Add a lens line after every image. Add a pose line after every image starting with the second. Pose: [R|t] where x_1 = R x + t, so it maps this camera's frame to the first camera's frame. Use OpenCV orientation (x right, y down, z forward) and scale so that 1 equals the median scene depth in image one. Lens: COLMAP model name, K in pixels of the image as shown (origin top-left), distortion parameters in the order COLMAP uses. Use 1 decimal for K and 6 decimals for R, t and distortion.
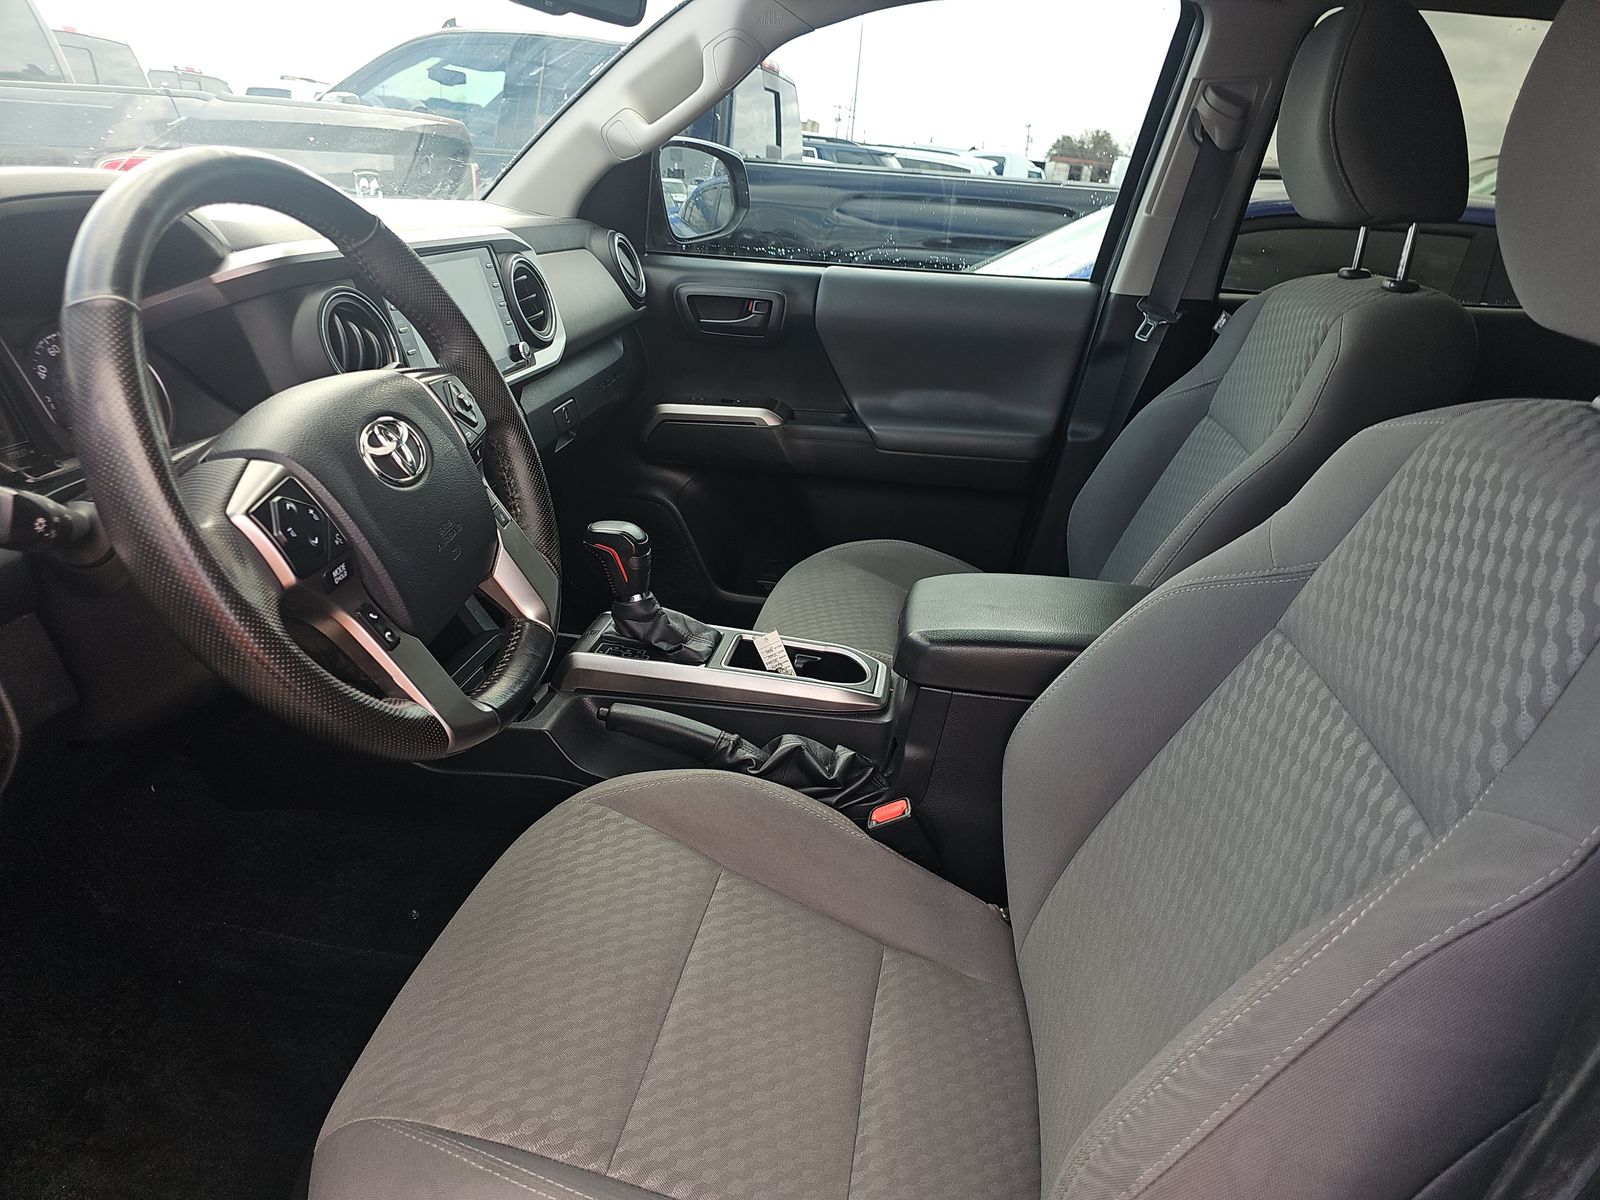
lens RADIAL K [[1069.6, 0, 794.0], [0, 1069.6, 600.1], [0, 0, 1]] dist [0.043379, -0.050768]
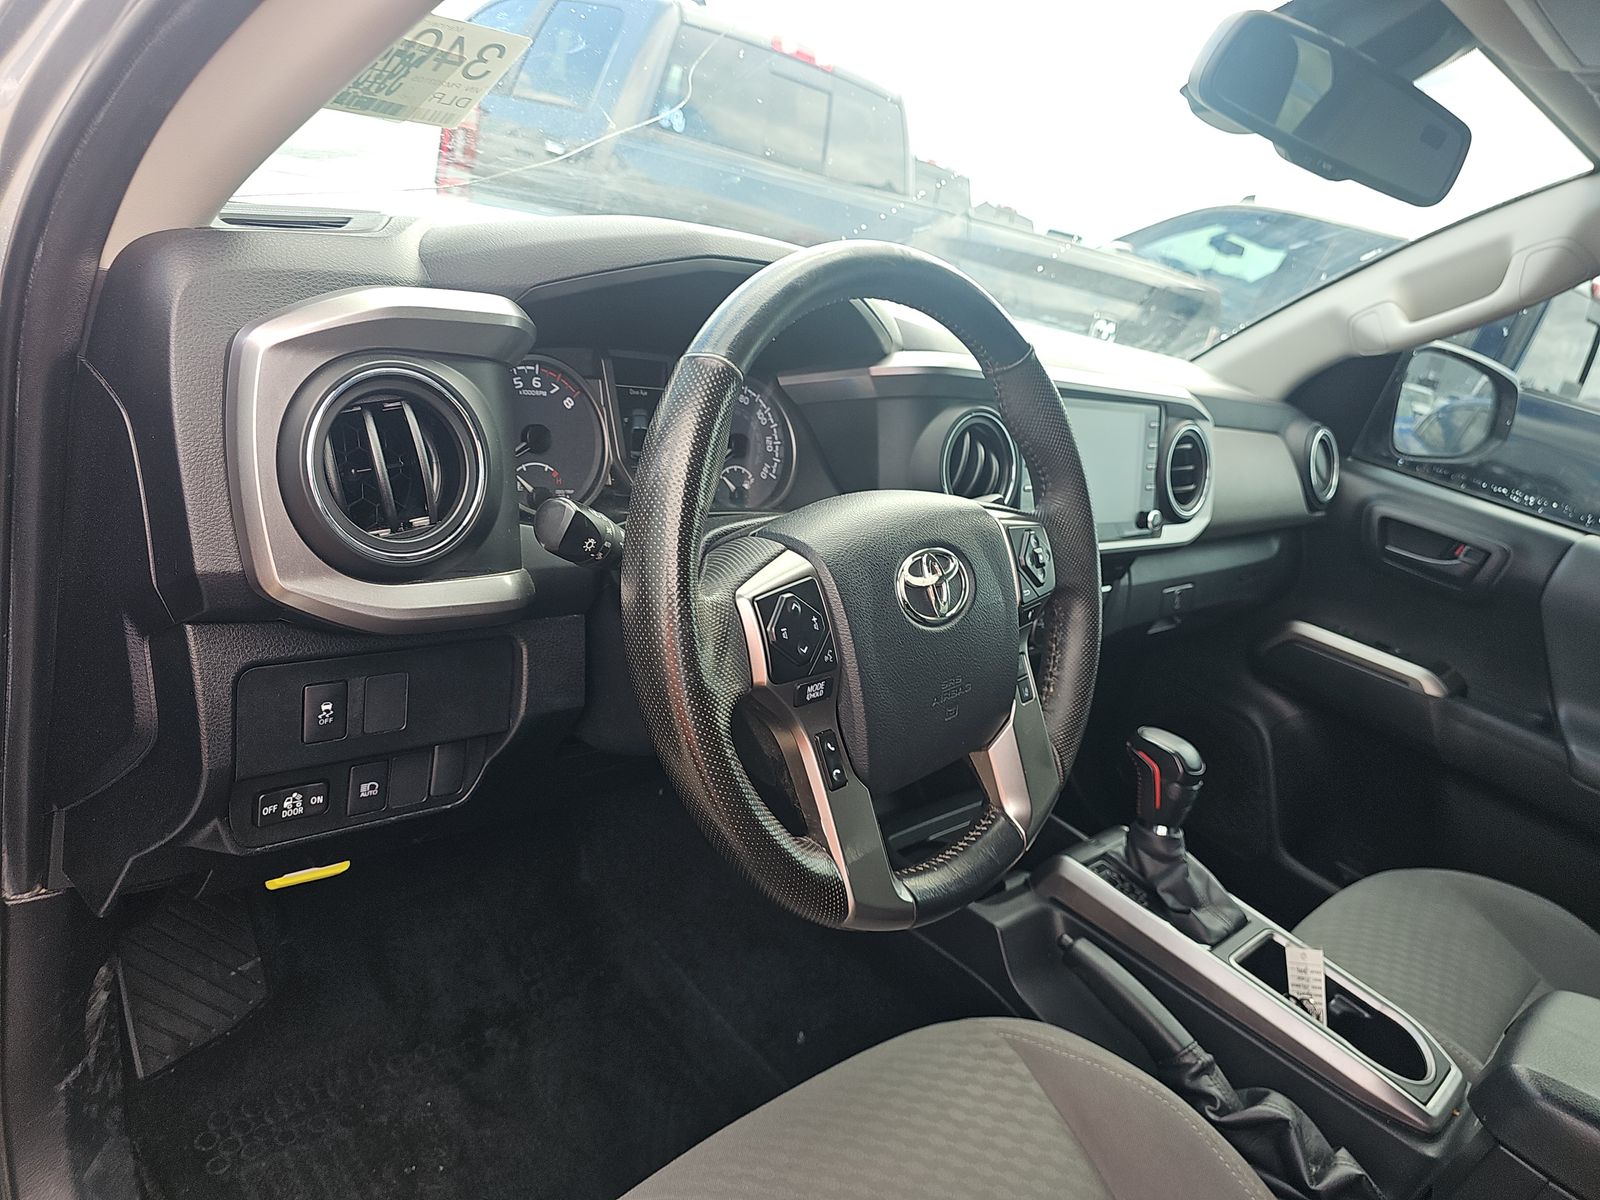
lens RADIAL K [[1069.6, 0, 794.0], [0, 1069.6, 600.1], [0, 0, 1]] dist [0.043379, -0.050768]
pose [[0.784231, 0.334416, -0.522636, 0.006903], [-0.399330, 0.916720, -0.012629, -0.043158], [0.474887, 0.218608, 0.852463, 0.112260]]
